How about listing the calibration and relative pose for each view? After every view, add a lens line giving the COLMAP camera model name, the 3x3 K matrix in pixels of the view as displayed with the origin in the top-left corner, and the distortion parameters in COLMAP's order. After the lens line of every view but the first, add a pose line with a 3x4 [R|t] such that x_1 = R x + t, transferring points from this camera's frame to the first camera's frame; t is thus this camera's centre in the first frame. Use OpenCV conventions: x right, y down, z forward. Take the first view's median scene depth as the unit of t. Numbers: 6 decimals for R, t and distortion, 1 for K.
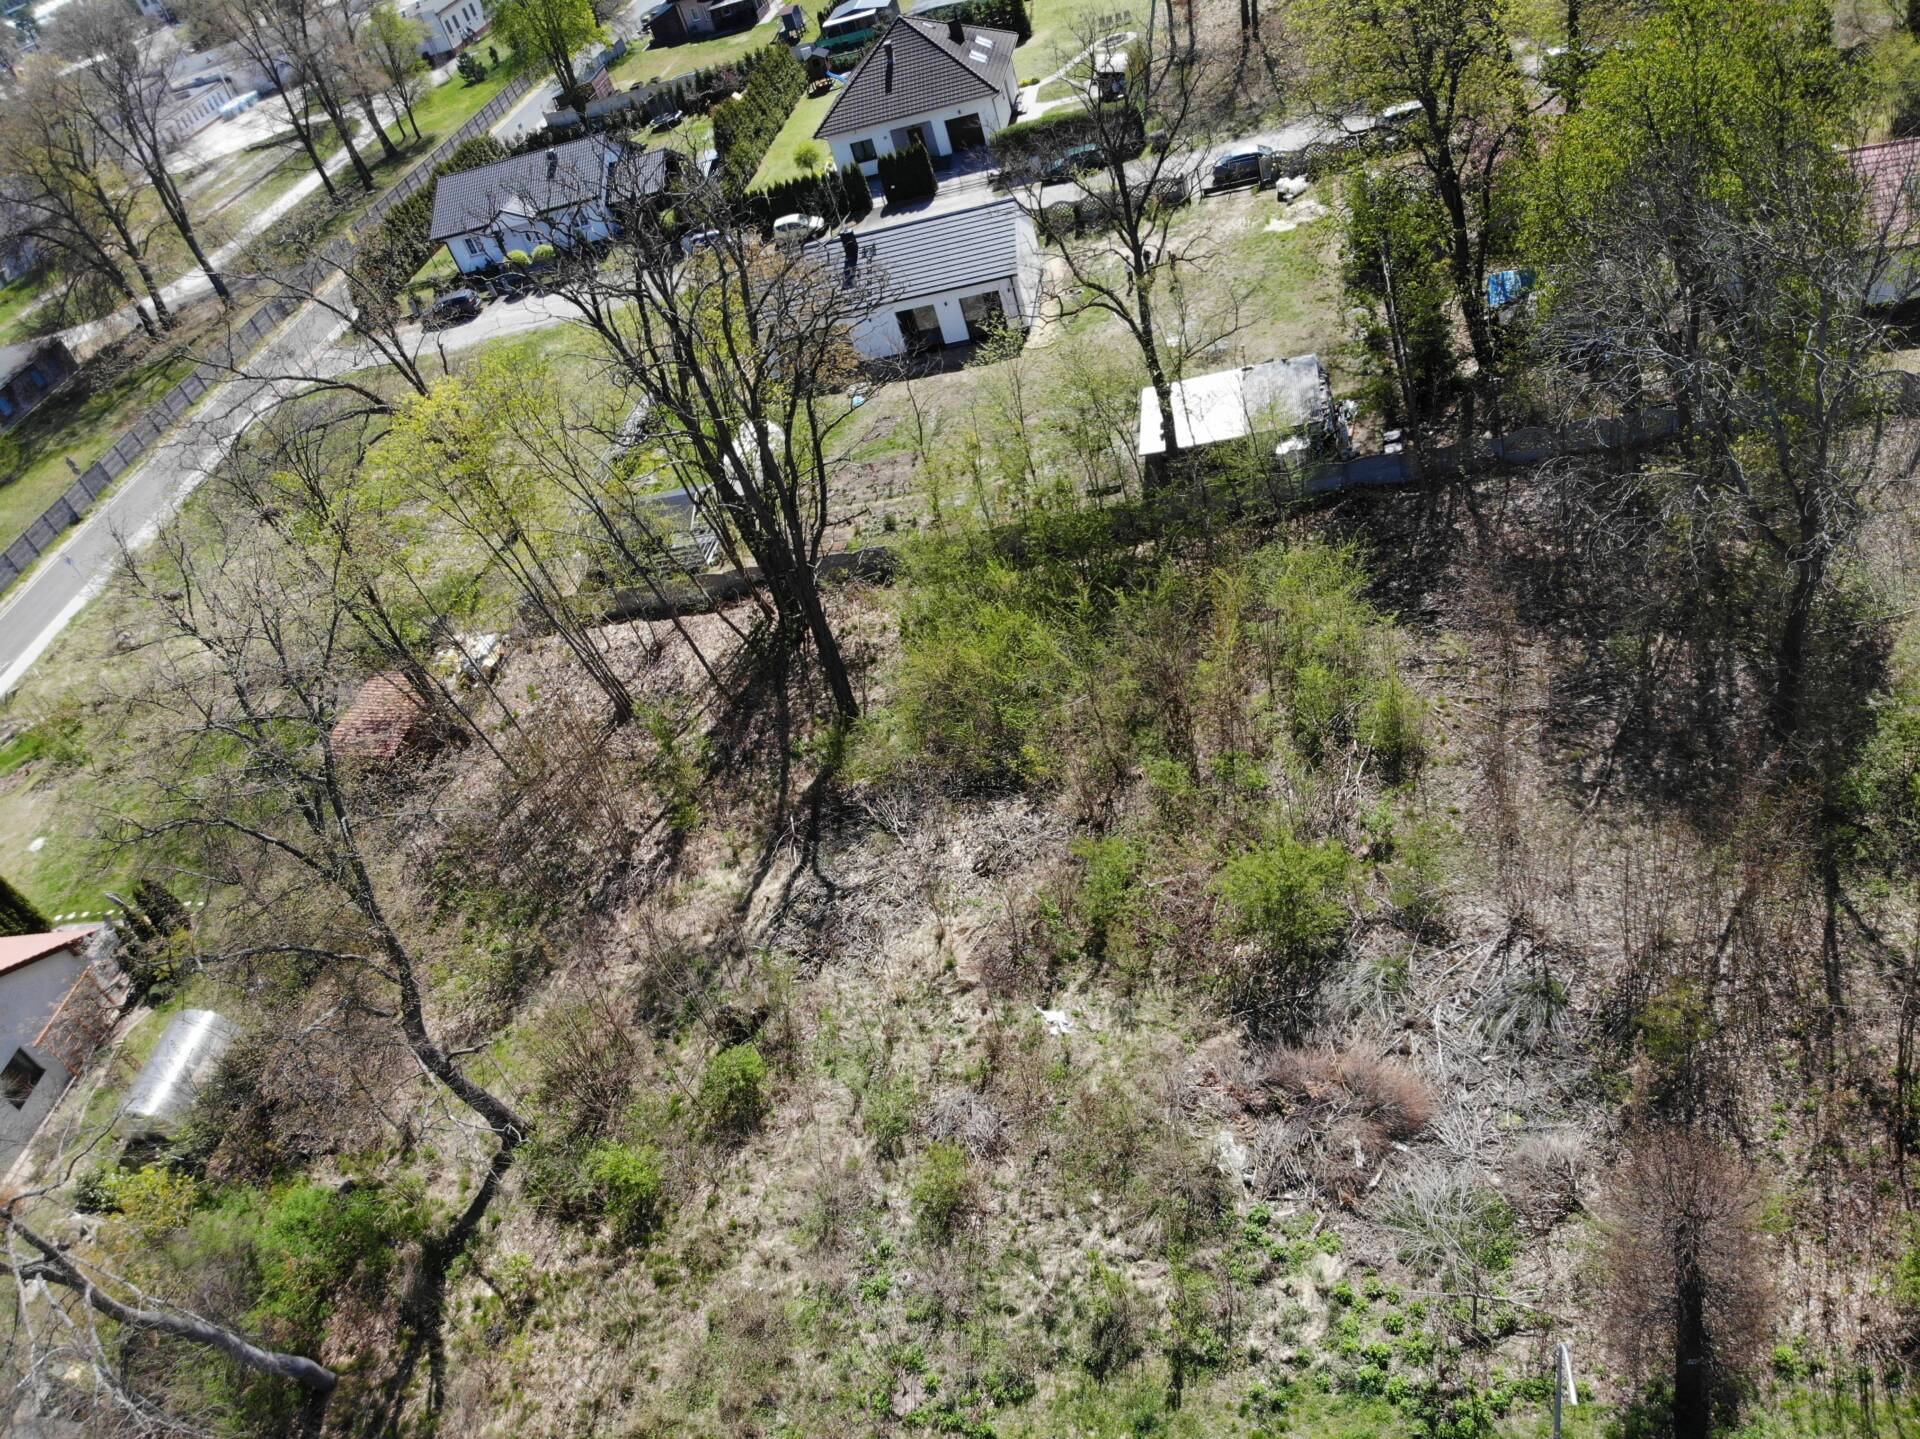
lens RADIAL K [[1319.8, 0, 960.0], [0, 1319.8, 719.5], [0, 0, 1]] dist [-0.004994, -0.093263]
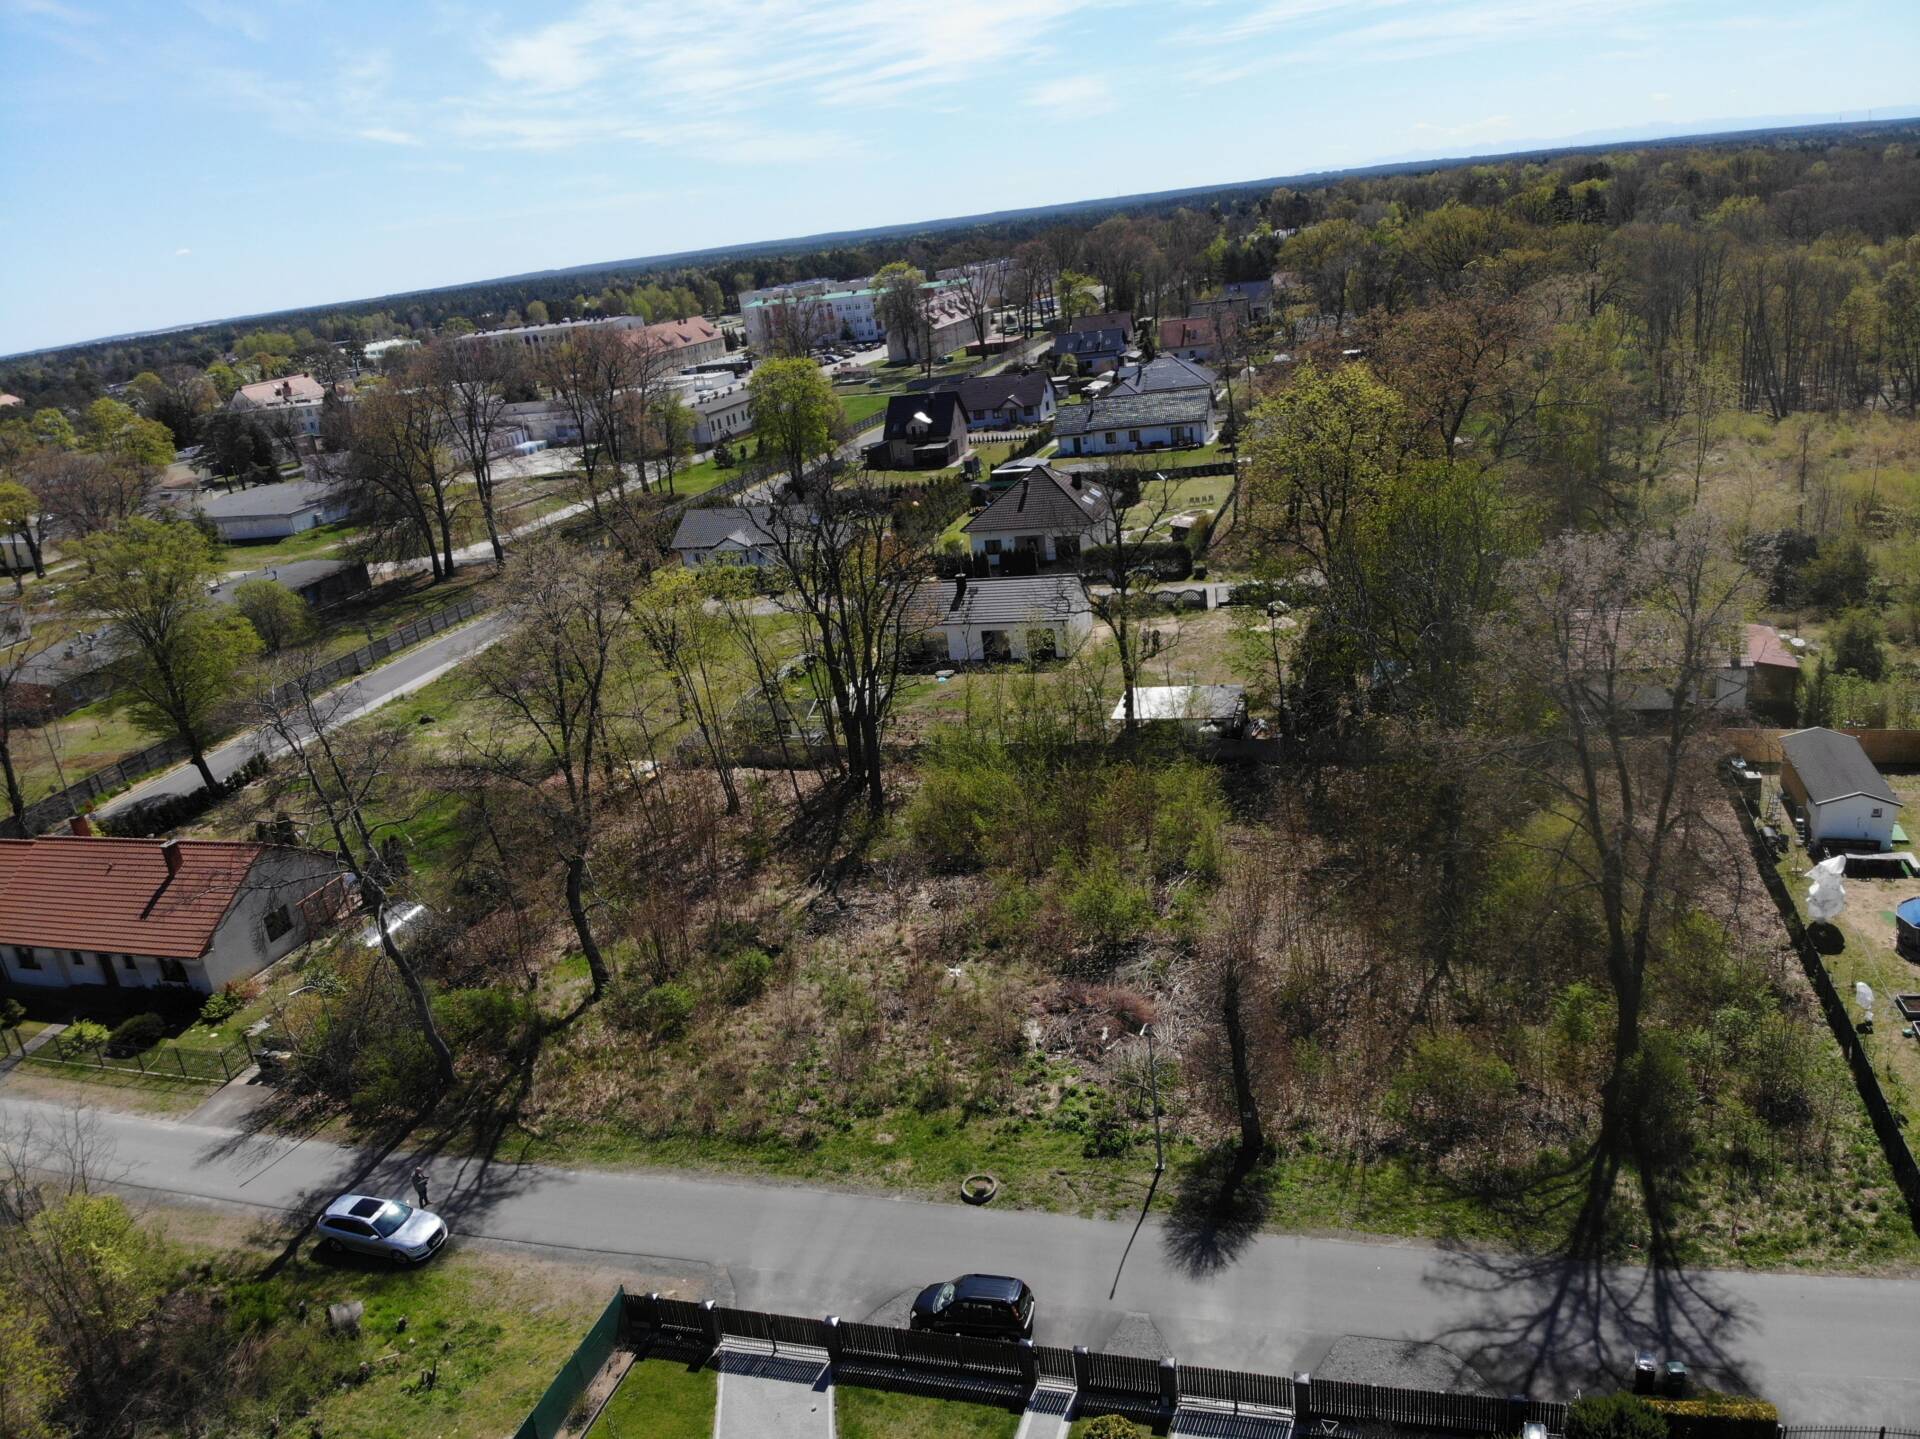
lens RADIAL K [[1319.8, 0, 960.0], [0, 1319.8, 719.5], [0, 0, 1]] dist [-0.004994, -0.093263]
pose [[0.974696, 0.196109, -0.107278, 0.154516], [-0.220530, 0.922038, -0.318139, 0.367428], [0.036525, 0.333747, 0.941955, -0.490517]]
